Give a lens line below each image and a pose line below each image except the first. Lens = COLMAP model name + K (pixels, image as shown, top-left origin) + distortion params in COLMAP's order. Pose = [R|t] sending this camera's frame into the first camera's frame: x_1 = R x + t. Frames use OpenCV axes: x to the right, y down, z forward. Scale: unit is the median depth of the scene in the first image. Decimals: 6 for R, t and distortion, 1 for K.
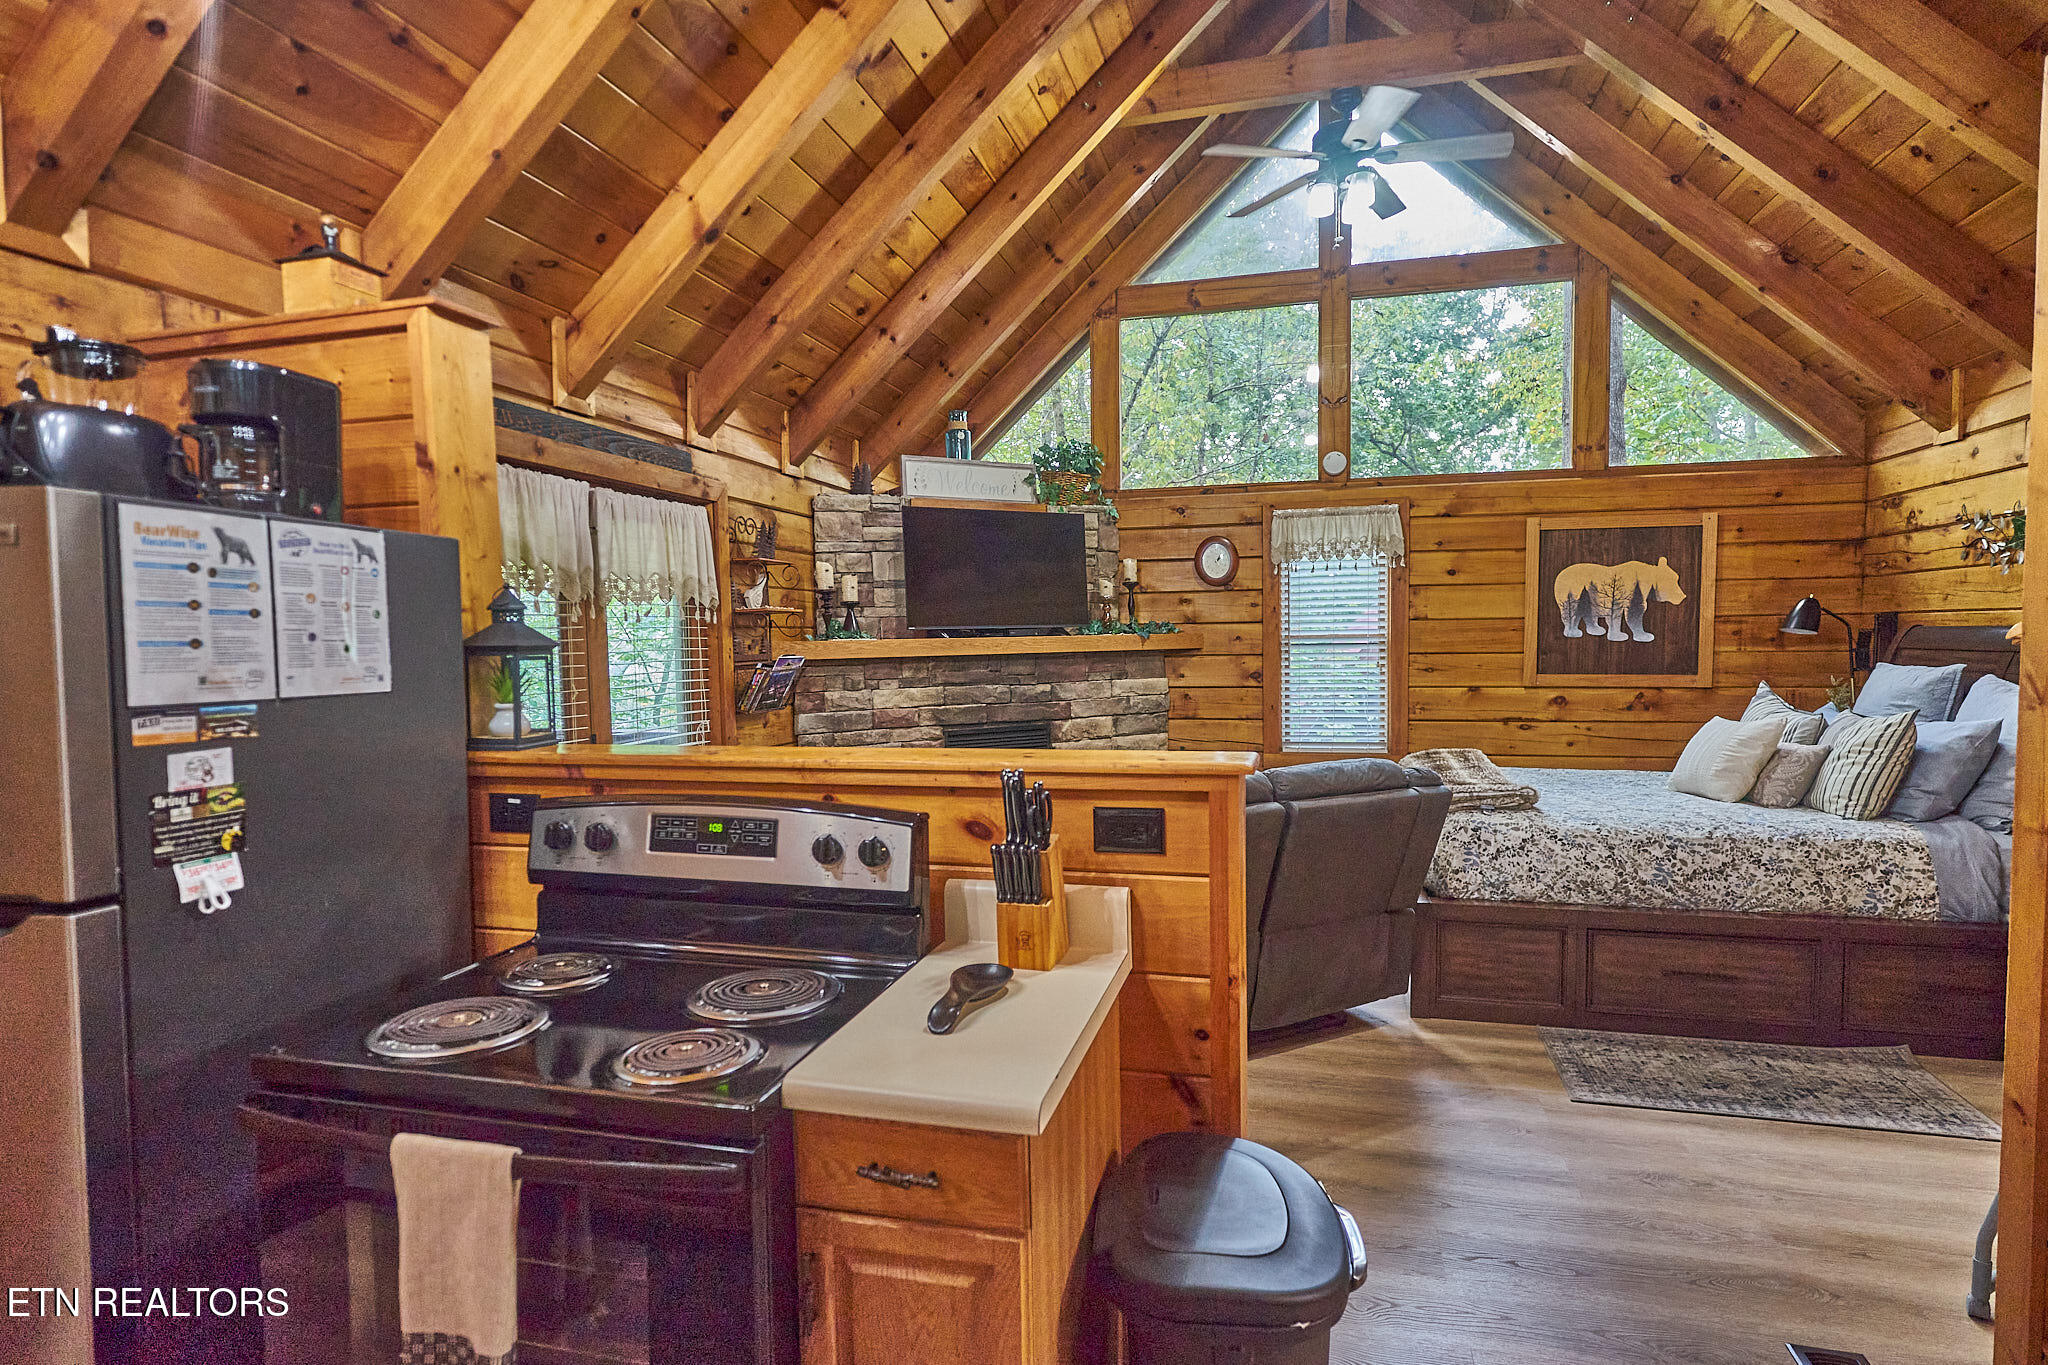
lens RADIAL K [[1067.0, 0, 1027.6], [0, 1067.0, 698.0], [0, 0, 1]] dist [-0.000581, -0.001975]
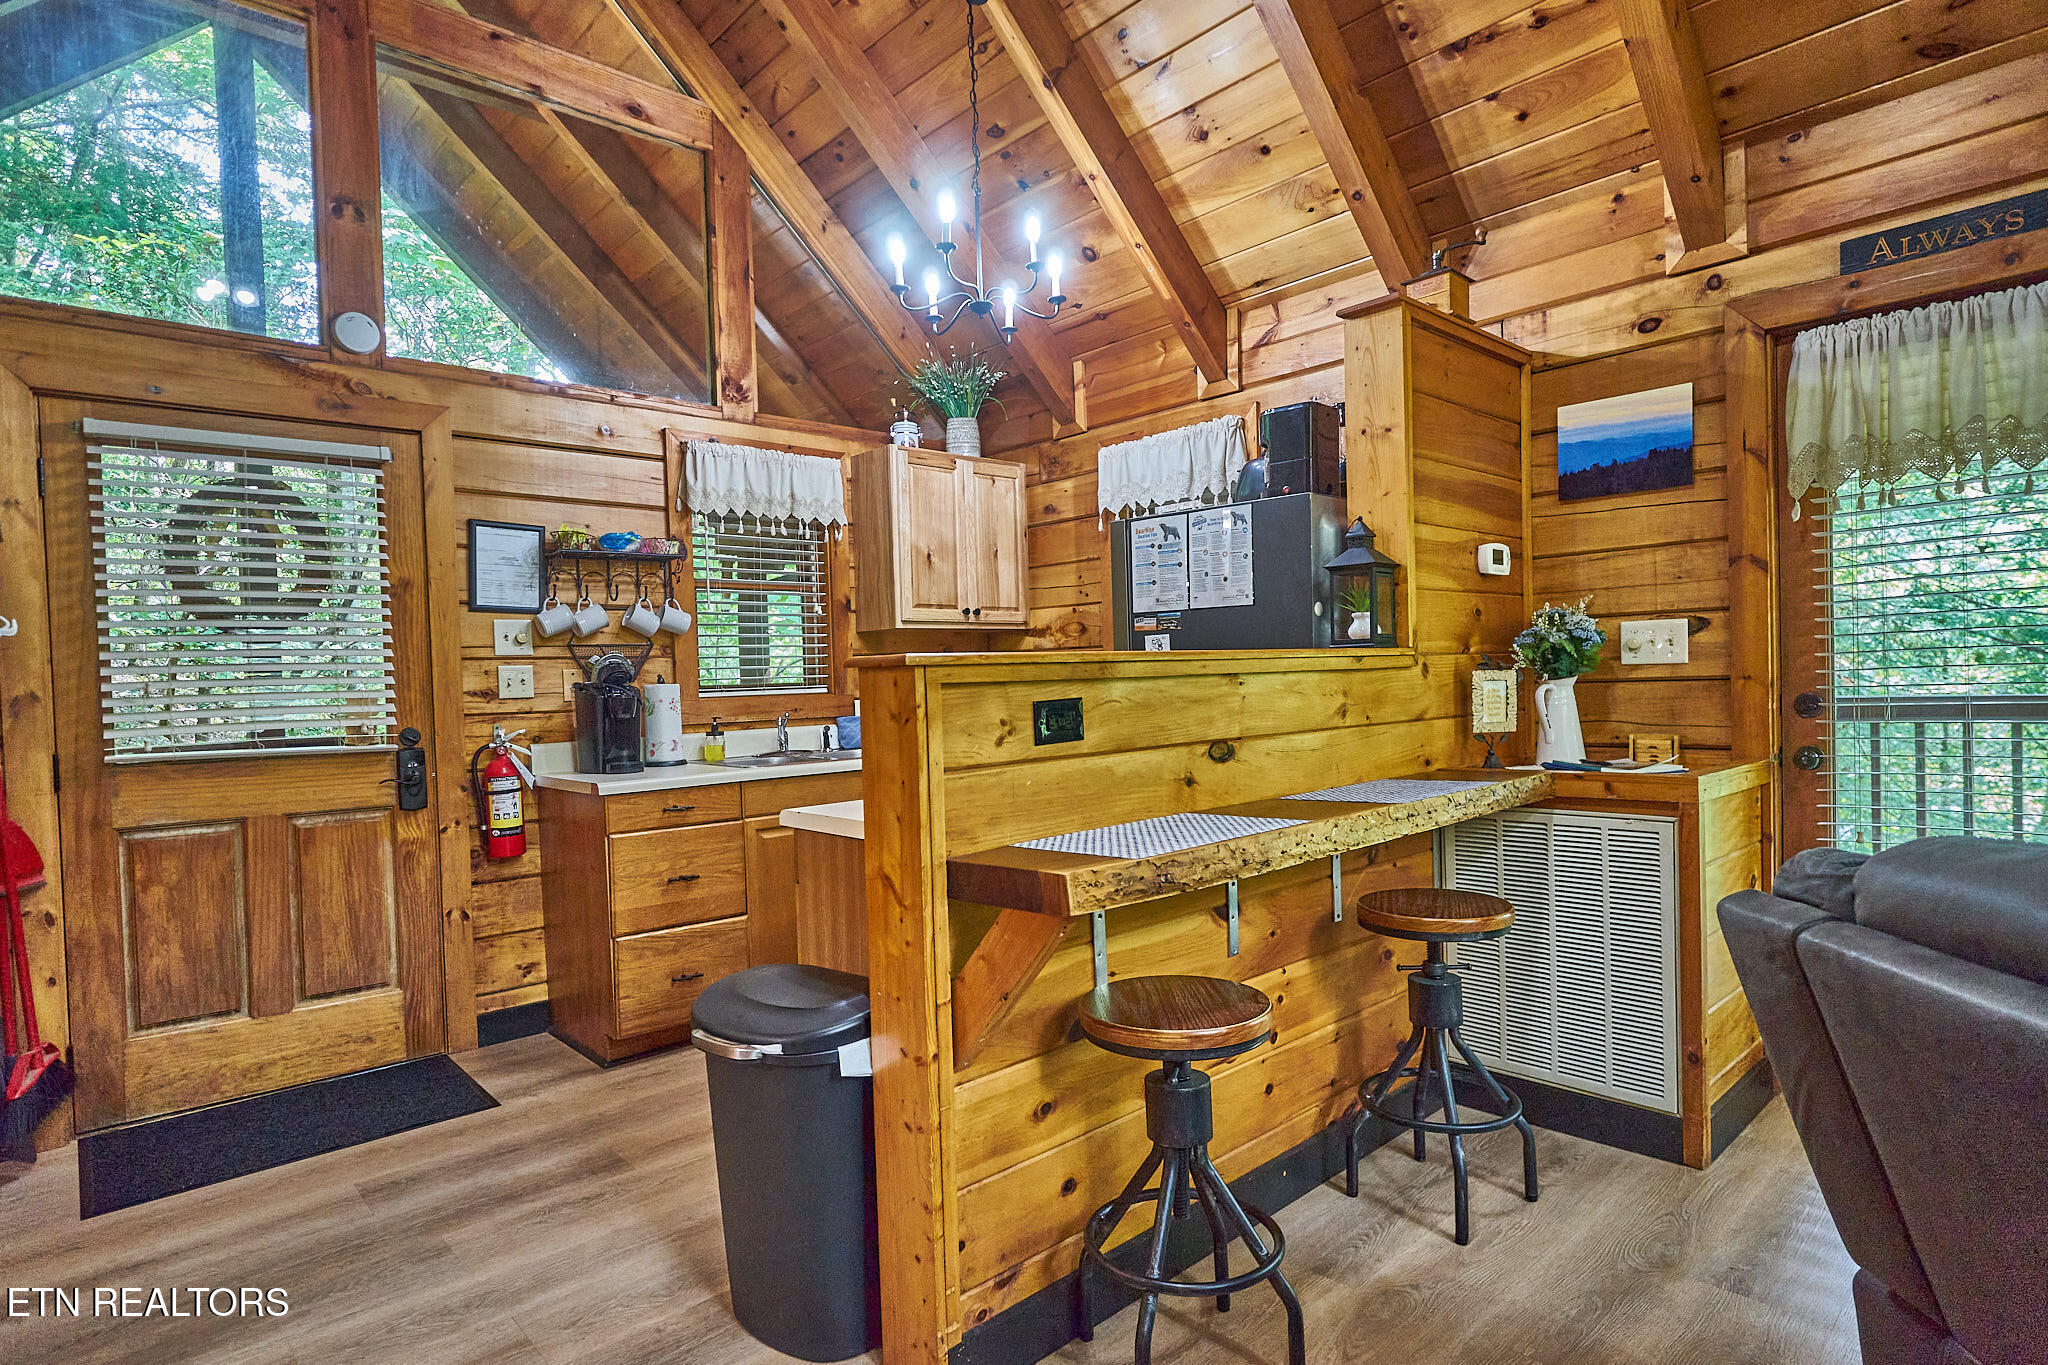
lens RADIAL K [[1069.7, 0, 1025.8], [0, 1069.7, 698.6], [0, 0, 1]] dist [-0.000104, -0.000085]
pose [[-0.538353, 0.053795, -0.841001, 0.333985], [-0.011364, 0.997406, 0.071074, 0.008693], [0.842643, 0.047820, -0.536345, 0.576656]]
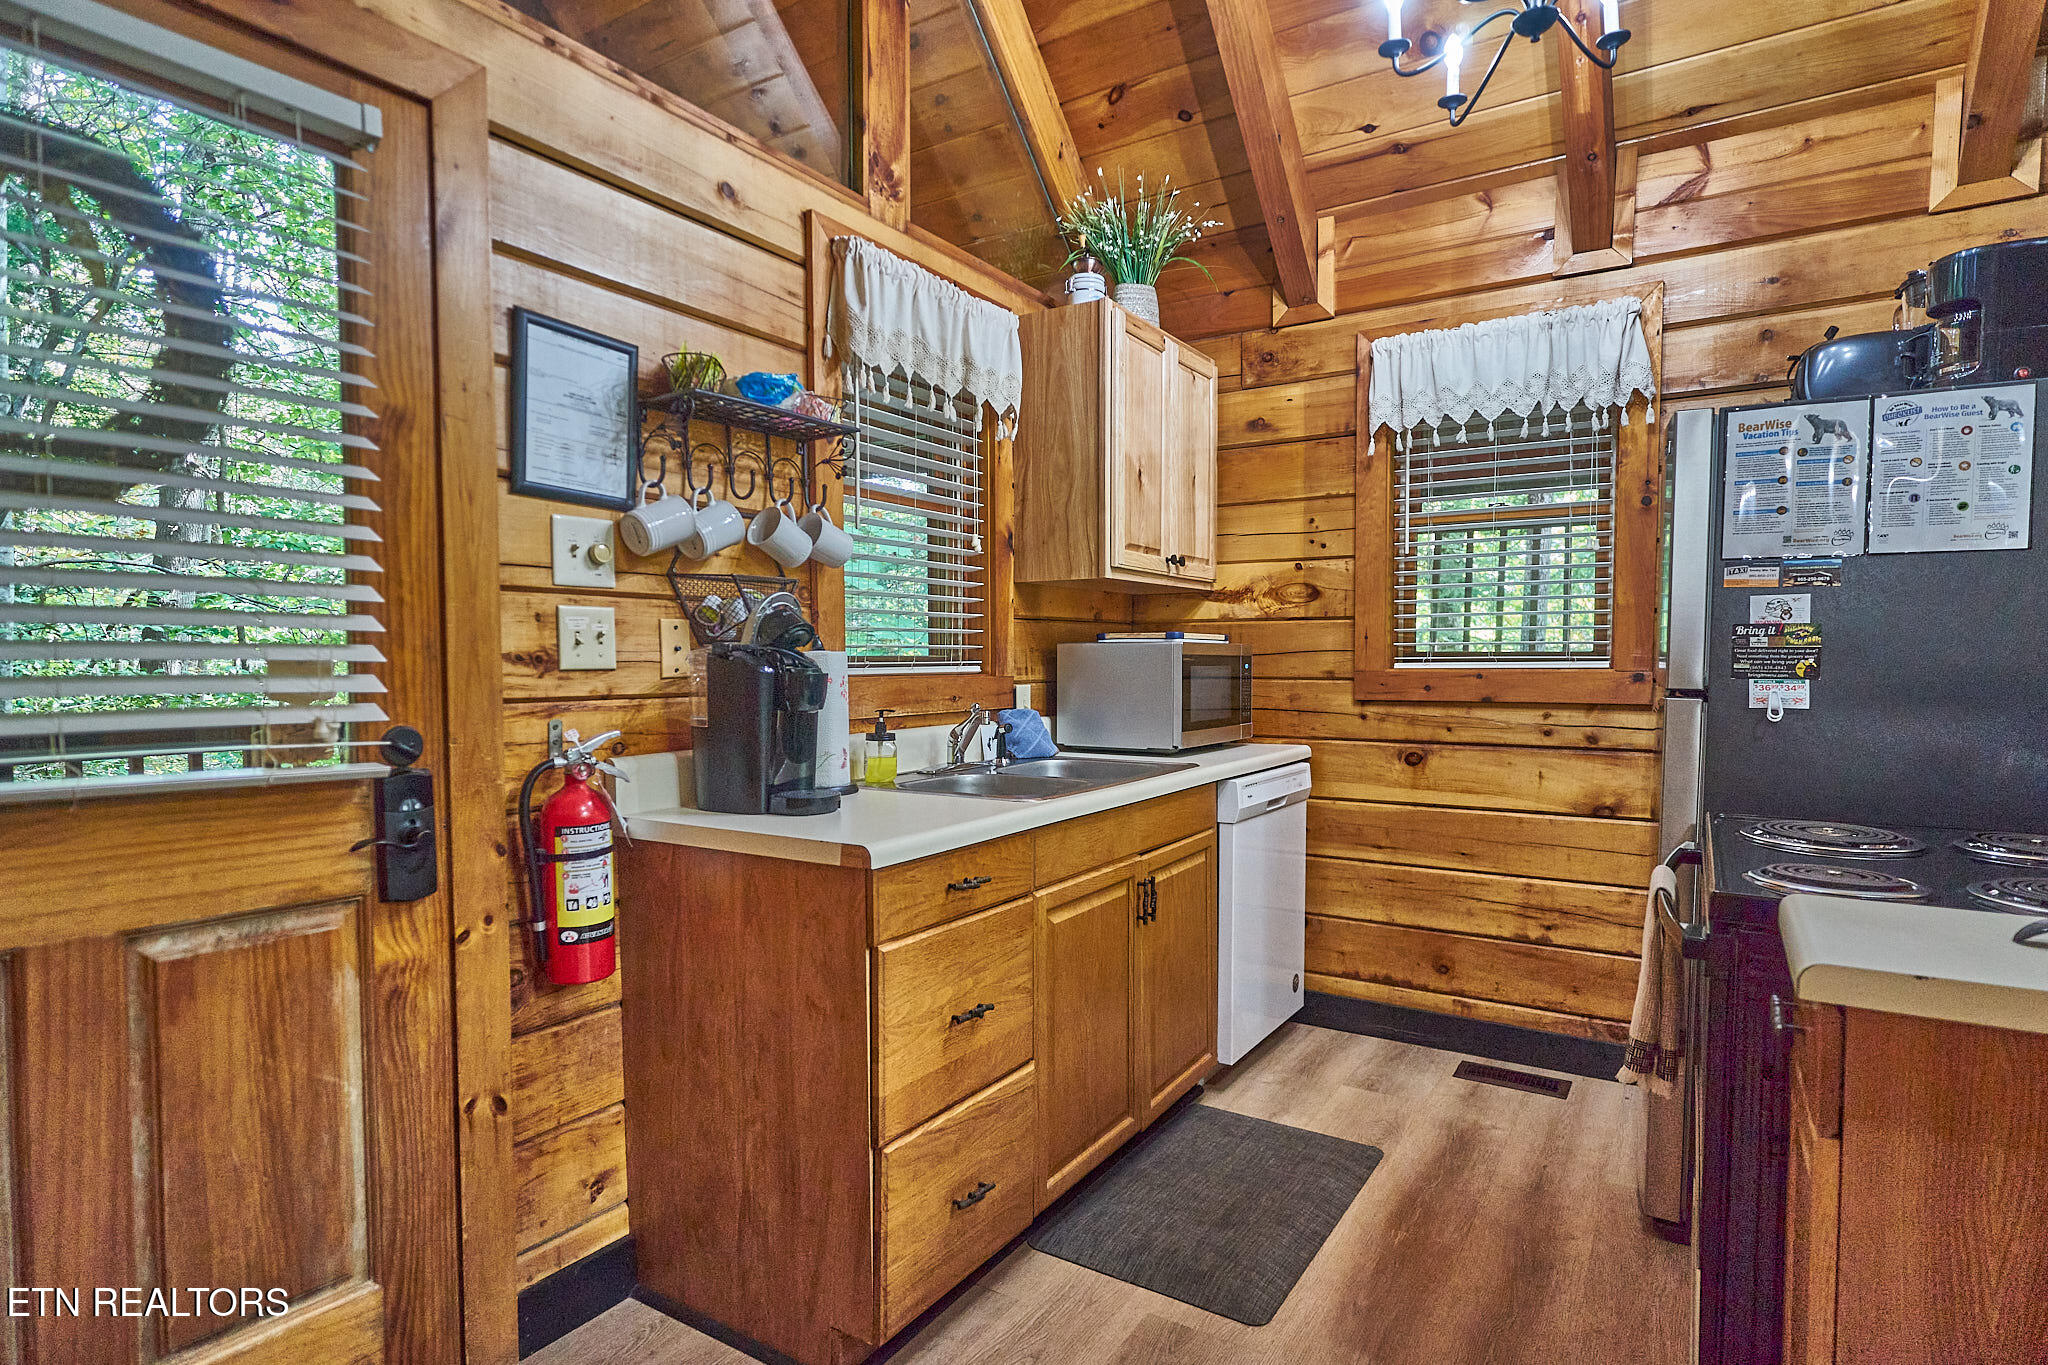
lens RADIAL K [[1069.7, 0, 1025.8], [0, 1069.7, 698.6], [0, 0, 1]] dist [-0.000104, -0.000085]
pose [[-0.305042, 0.057584, -0.950596, 0.222574], [-0.051092, 0.995743, 0.076714, 0.037112], [0.950967, 0.071968, -0.300801, 0.161801]]
